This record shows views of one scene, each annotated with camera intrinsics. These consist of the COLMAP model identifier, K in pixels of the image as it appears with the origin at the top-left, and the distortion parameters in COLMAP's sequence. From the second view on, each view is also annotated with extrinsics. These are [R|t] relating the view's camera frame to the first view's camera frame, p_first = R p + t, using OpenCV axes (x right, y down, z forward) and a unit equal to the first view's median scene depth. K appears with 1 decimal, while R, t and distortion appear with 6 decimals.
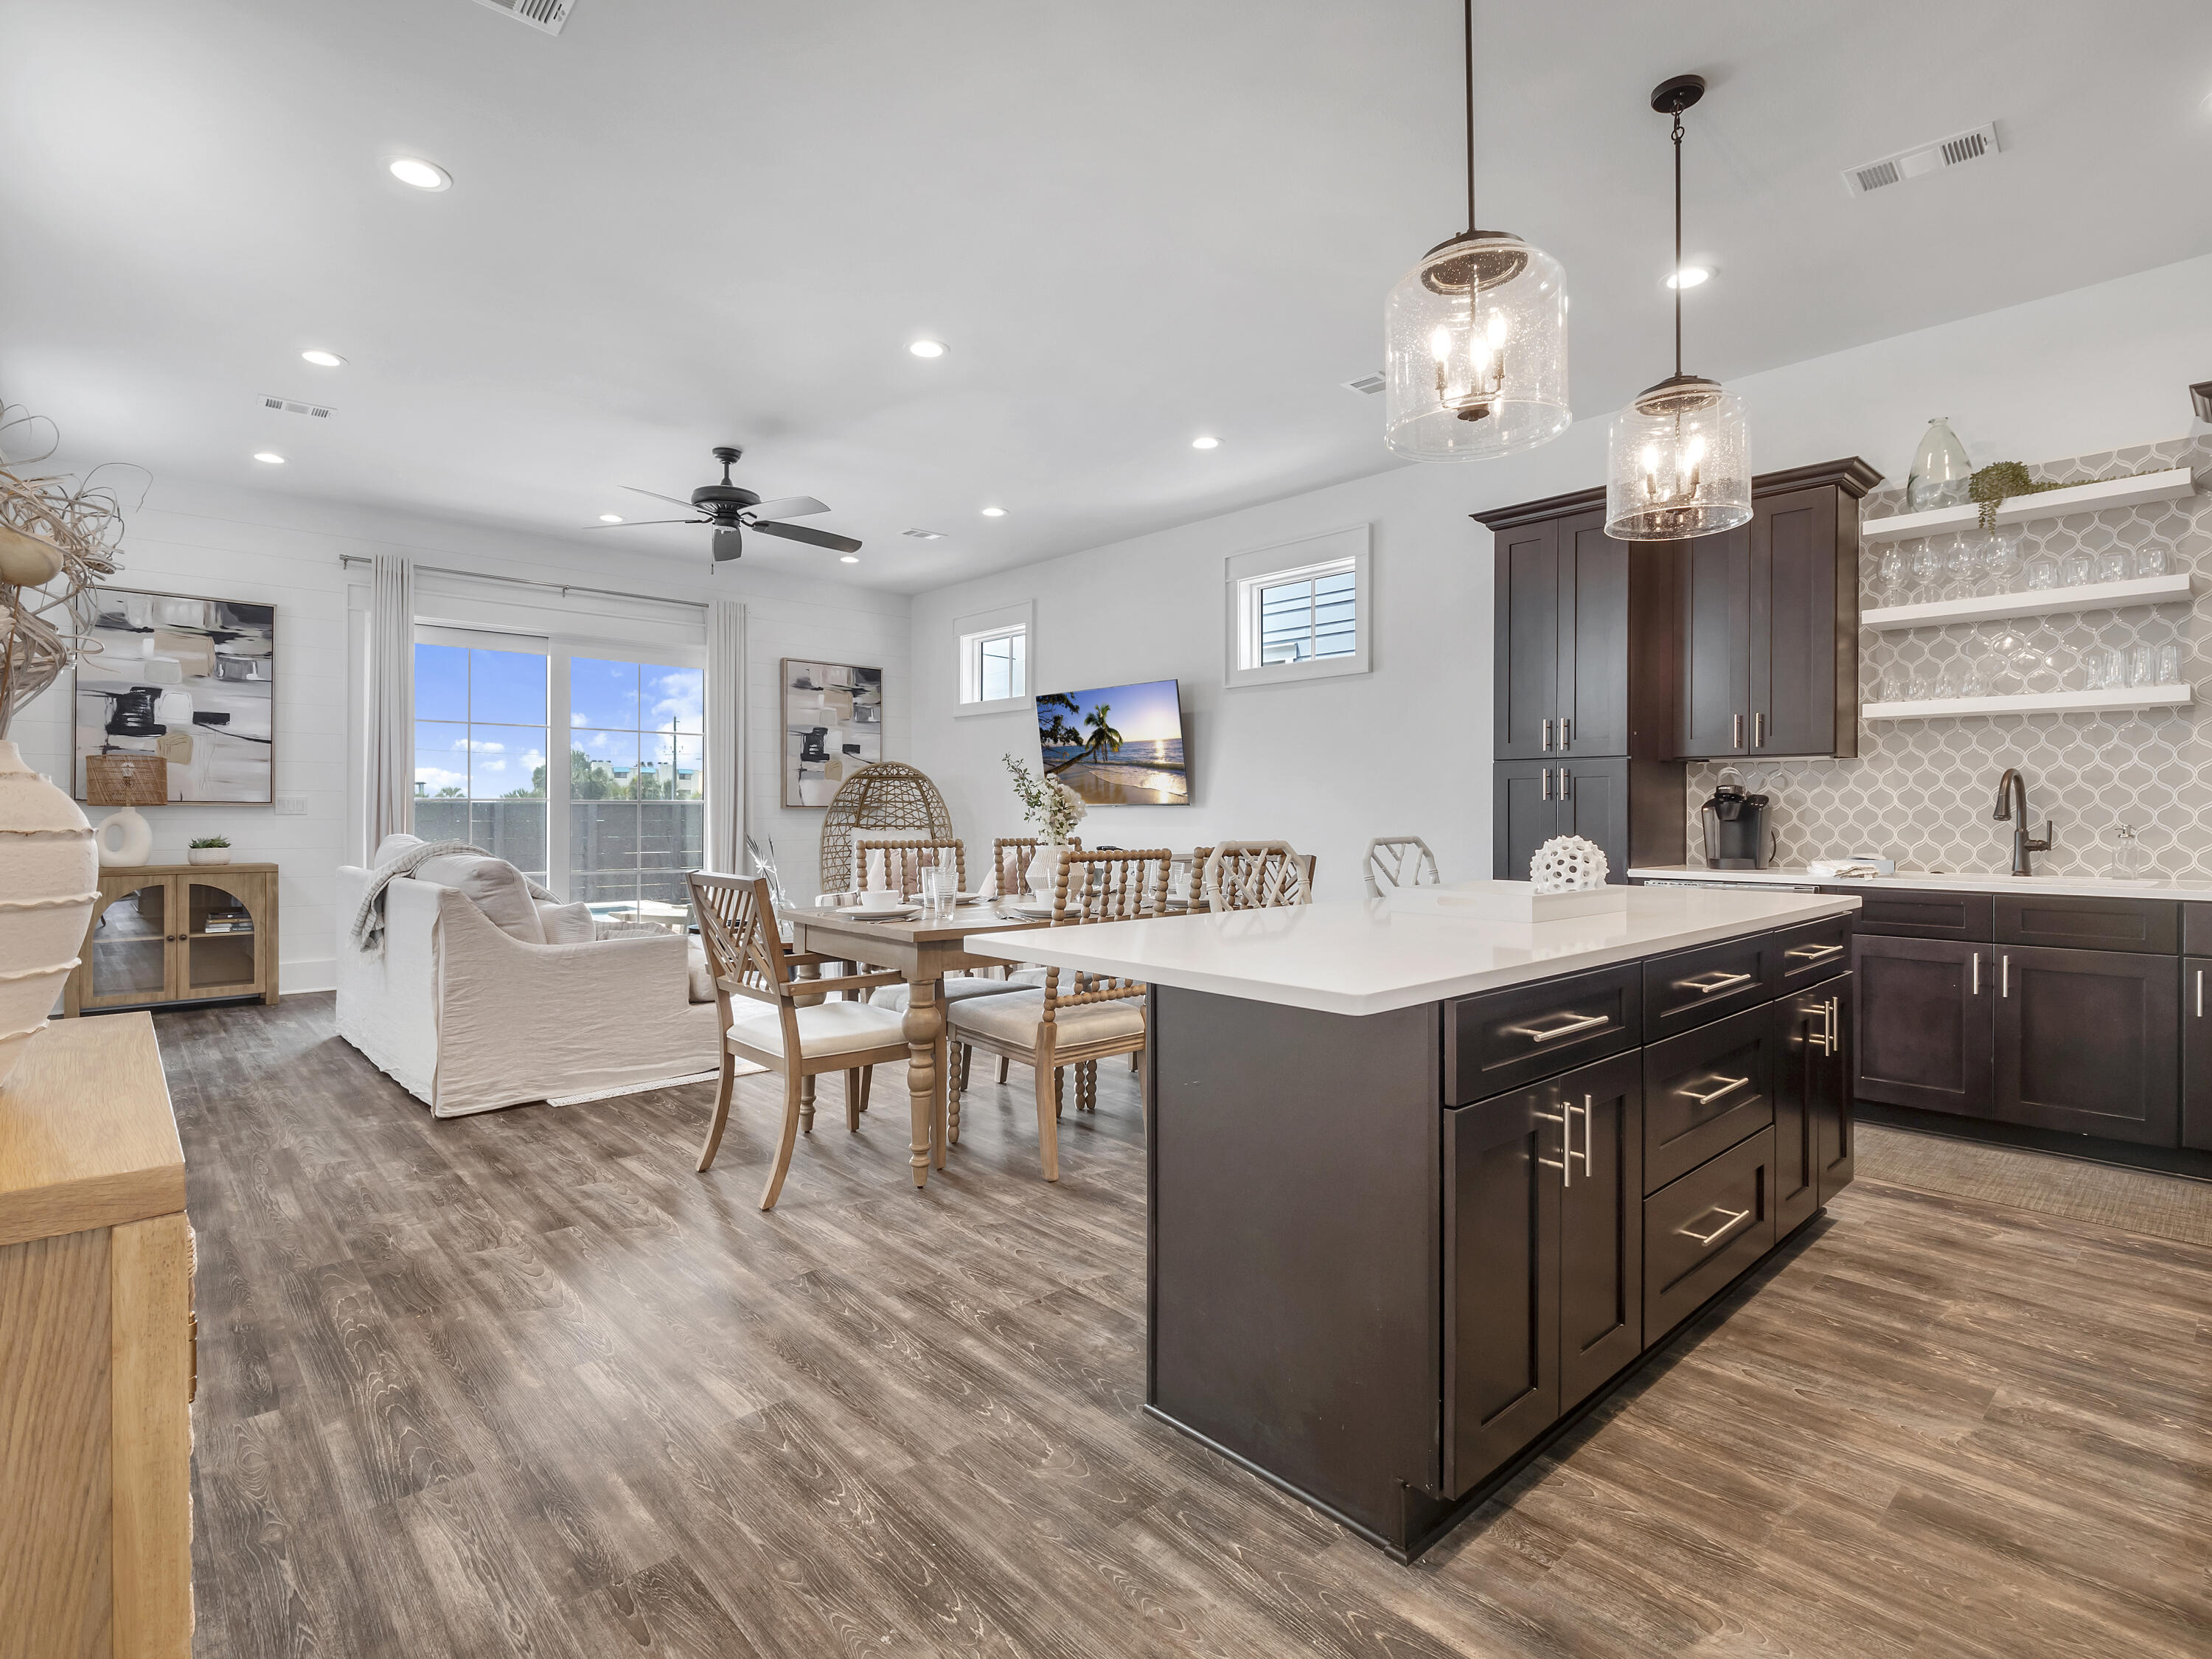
lens RADIAL K [[1084.9, 0, 1117.8], [0, 1084.9, 816.3], [0, 0, 1]] dist [0.005961, -0.005955]
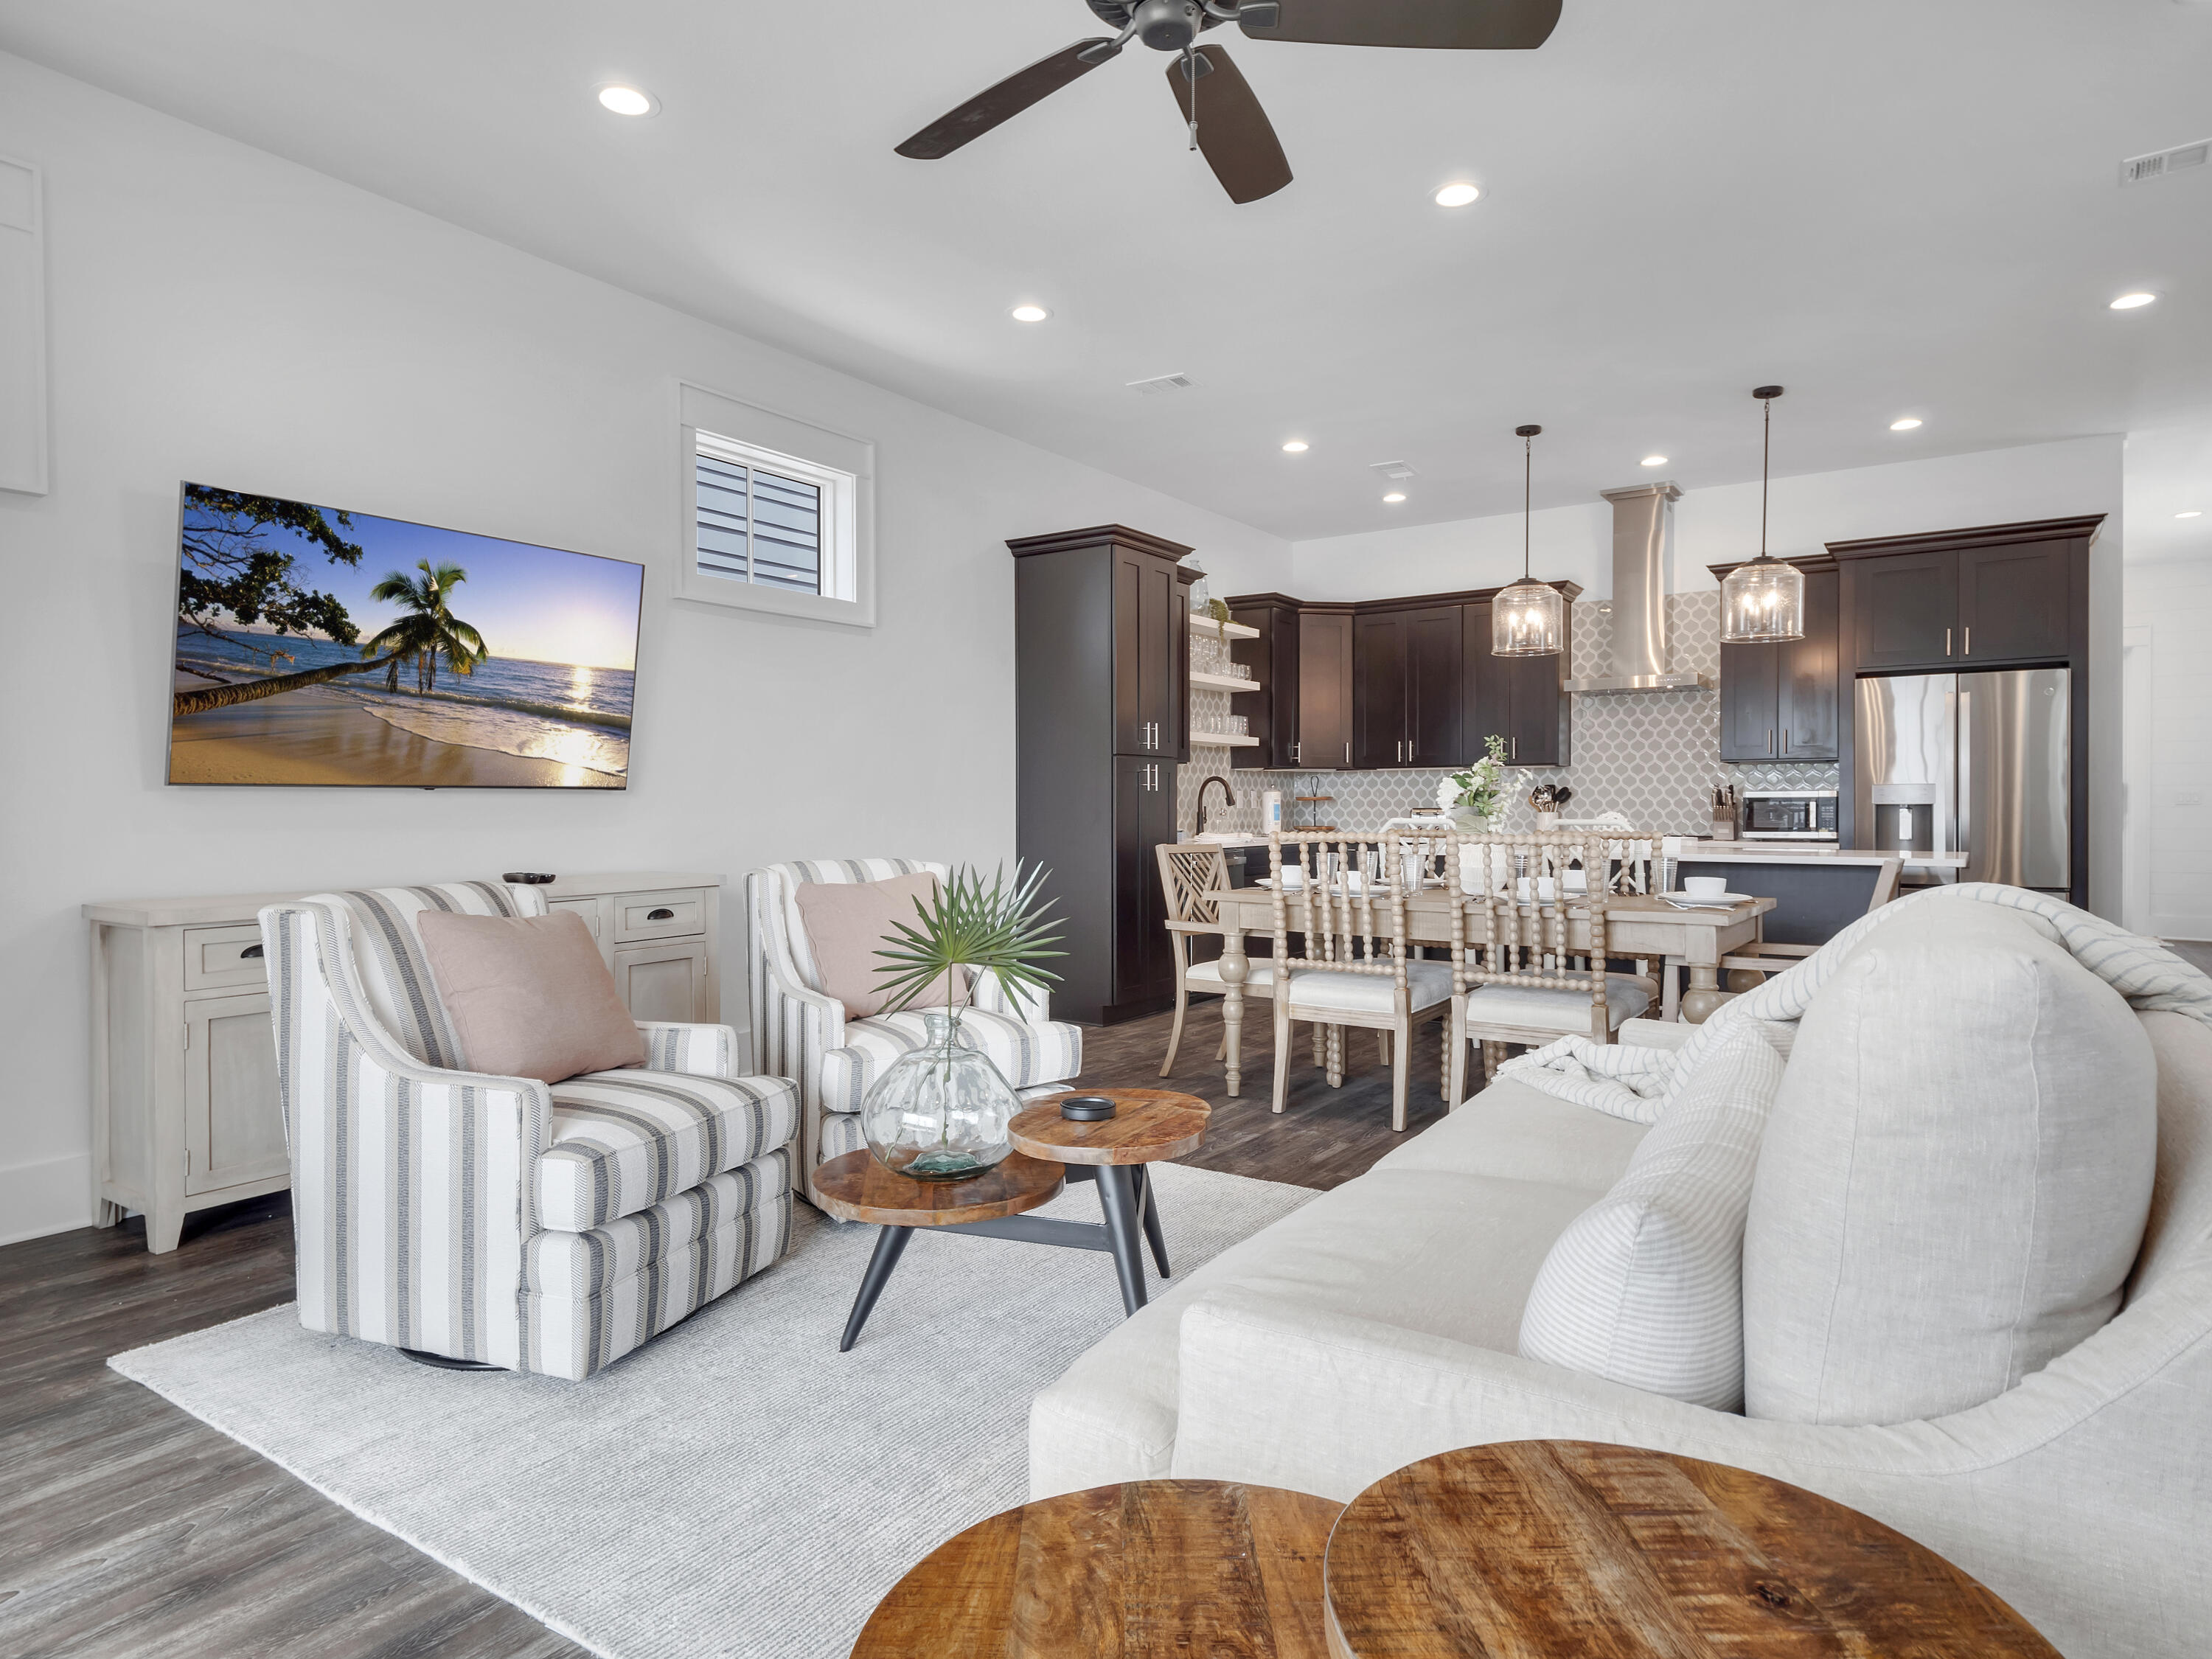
lens RADIAL K [[1284.5, 0, 1102.4], [0, 1284.5, 822.7], [0, 0, 1]] dist [0.015242, -0.007021]
pose [[-0.217436, -0.014468, 0.975967, -0.711538], [0.005369, 0.999857, 0.016018, -0.002974], [-0.976060, 0.008723, -0.217328, 1.004931]]
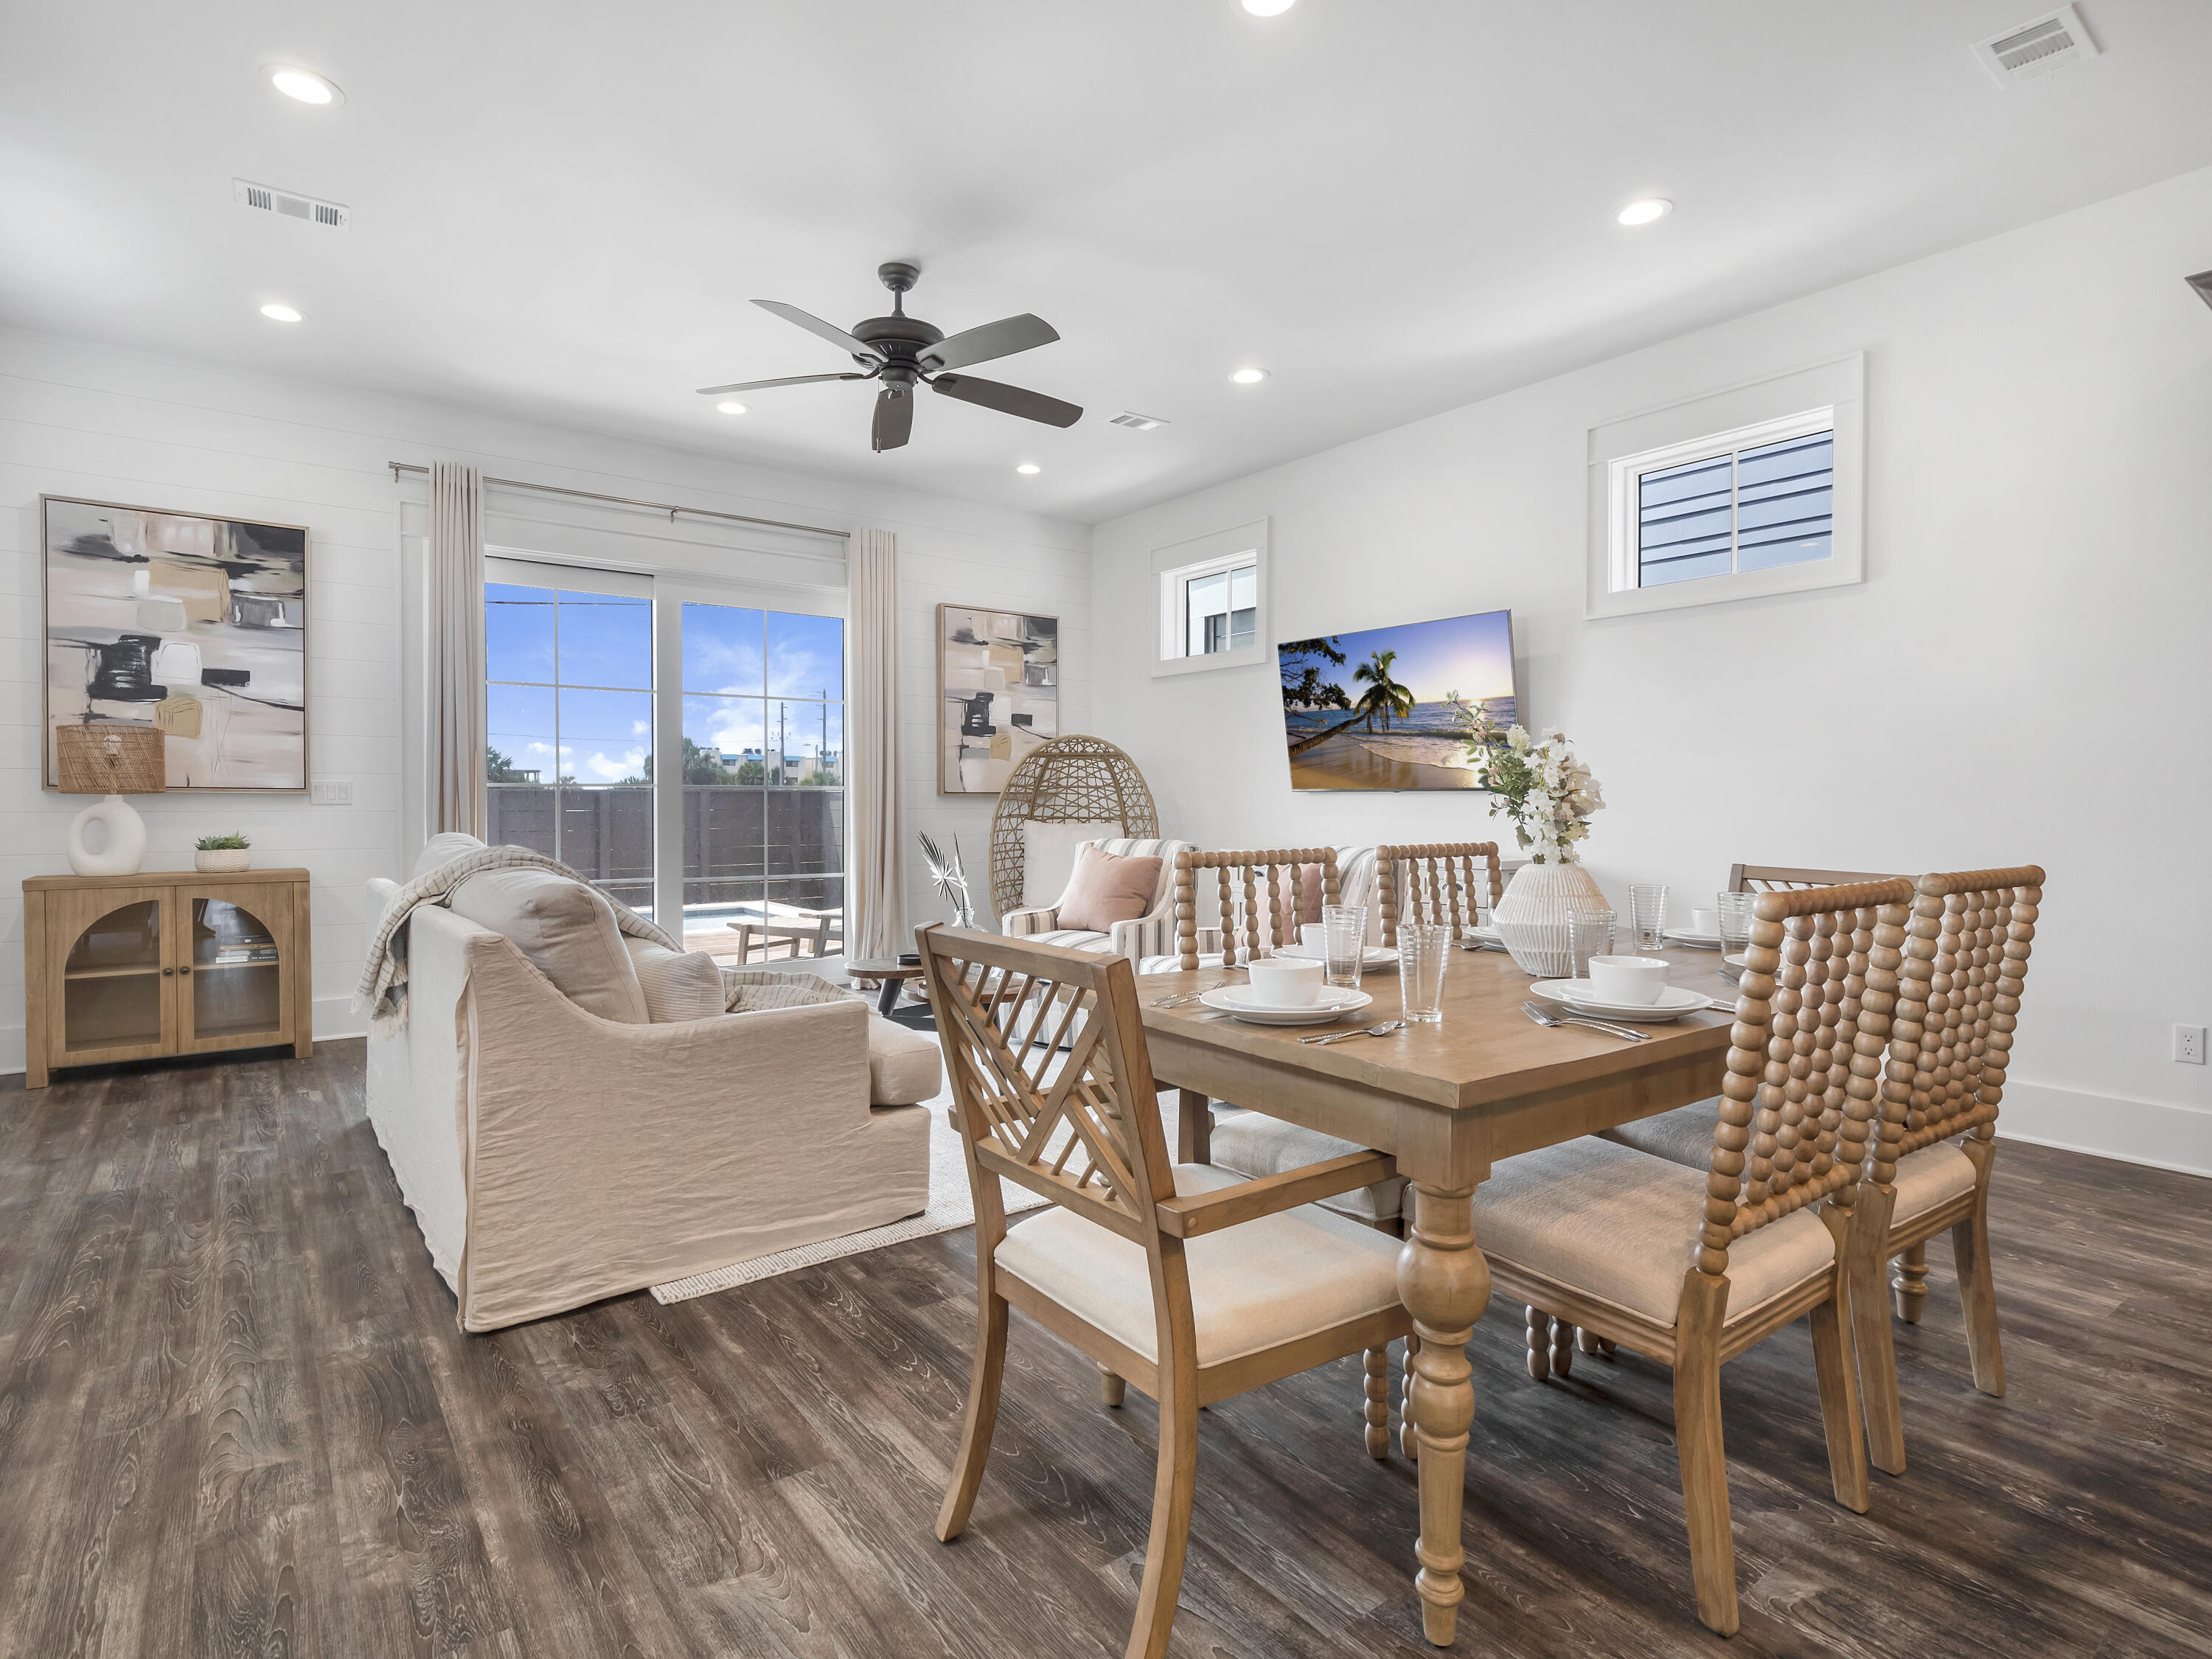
lens RADIAL K [[1137.4, 0, 1114.0], [0, 1137.4, 819.7], [0, 0, 1]] dist [0.012862, -0.008728]
pose [[0.994828, 0.000501, -0.101573, -0.137135], [0.000912, 0.999904, 0.013861, -0.001738], [0.101571, -0.013881, 0.994731, 0.267502]]
